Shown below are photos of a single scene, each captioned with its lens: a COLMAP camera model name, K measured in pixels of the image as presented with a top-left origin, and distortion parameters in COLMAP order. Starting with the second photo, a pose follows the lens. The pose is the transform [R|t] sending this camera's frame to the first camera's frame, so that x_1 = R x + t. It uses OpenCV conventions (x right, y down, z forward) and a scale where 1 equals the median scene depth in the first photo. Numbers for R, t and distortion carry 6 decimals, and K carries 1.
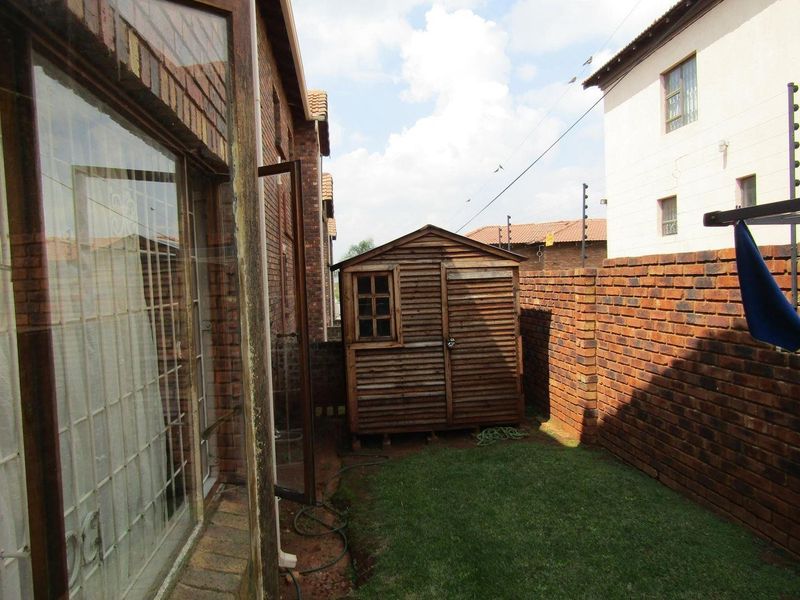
lens RADIAL K [[561.0, 0, 401.5], [0, 561.0, 299.7], [0, 0, 1]] dist [-0.011936, -0.002552]
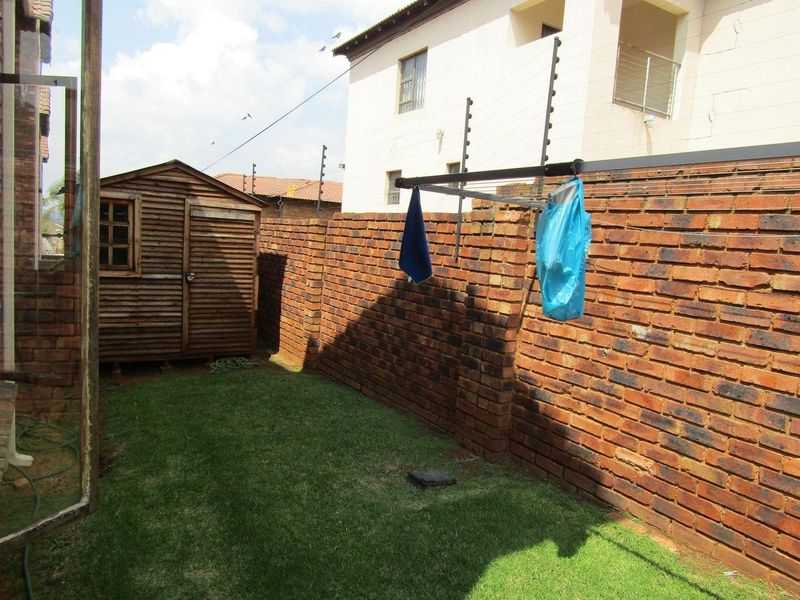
lens RADIAL K [[561.0, 0, 401.5], [0, 561.0, 299.7], [0, 0, 1]] dist [-0.011936, -0.002552]
pose [[0.891277, 0.052415, 0.450420, -0.029893], [-0.087852, 0.994437, 0.058117, 0.024226], [-0.444867, -0.091369, 0.890923, -0.111505]]
